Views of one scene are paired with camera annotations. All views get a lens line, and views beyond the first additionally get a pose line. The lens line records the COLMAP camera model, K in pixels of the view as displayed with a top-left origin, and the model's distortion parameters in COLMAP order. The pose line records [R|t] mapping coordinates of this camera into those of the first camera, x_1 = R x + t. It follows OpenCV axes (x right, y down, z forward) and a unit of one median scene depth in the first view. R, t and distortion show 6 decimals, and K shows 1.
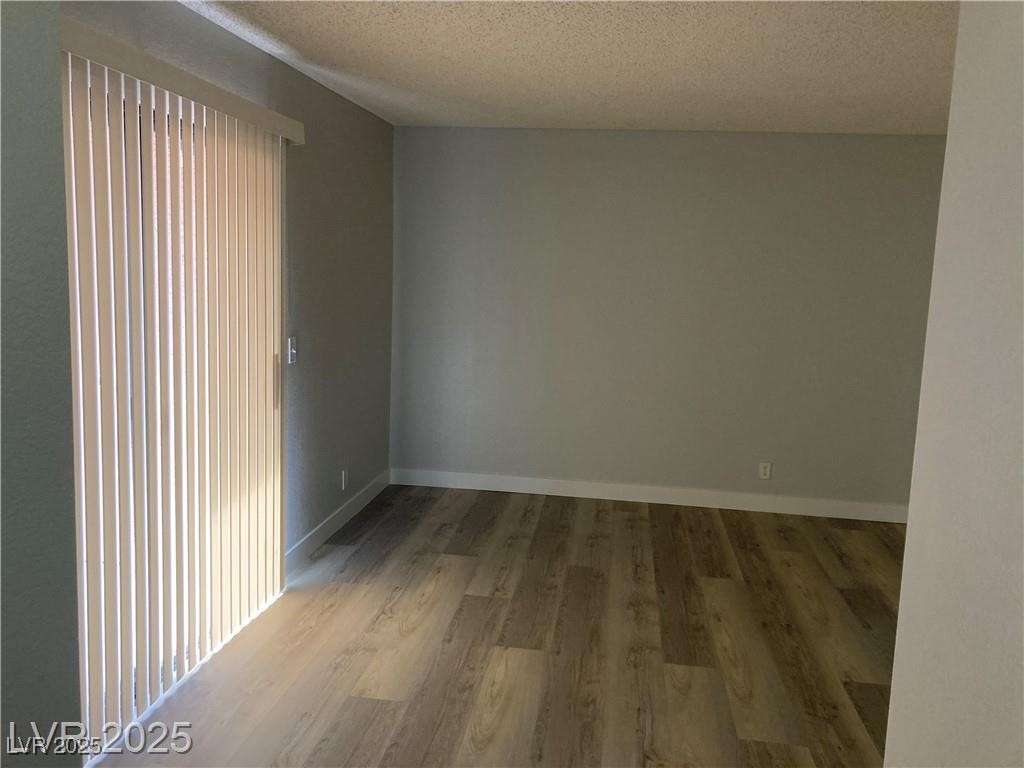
lens RADIAL K [[839.8, 0, 510.0], [0, 839.8, 378.9], [0, 0, 1]] dist [0.002203, -0.004269]
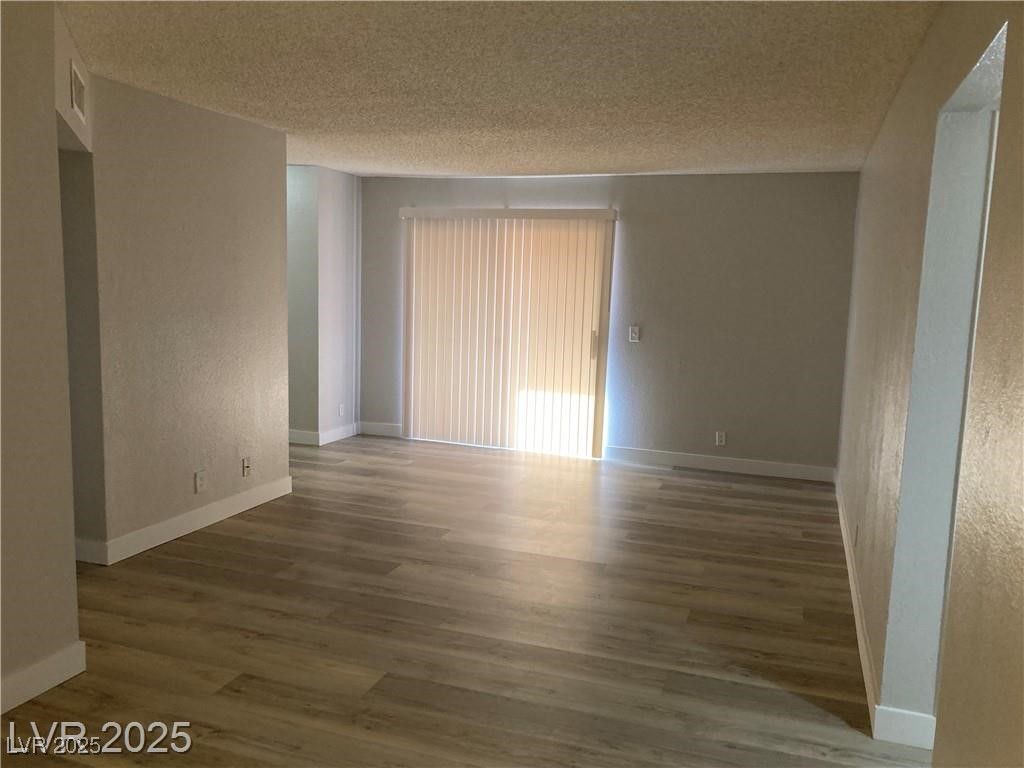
lens RADIAL K [[839.8, 0, 511.9], [0, 839.8, 386.2], [0, 0, 1]] dist [0.002203, -0.004269]
pose [[-0.177312, 0.081280, -0.980792, 1.282450], [-0.178790, 0.977340, 0.113317, -0.069042], [0.967778, 0.195449, -0.158762, 0.885872]]
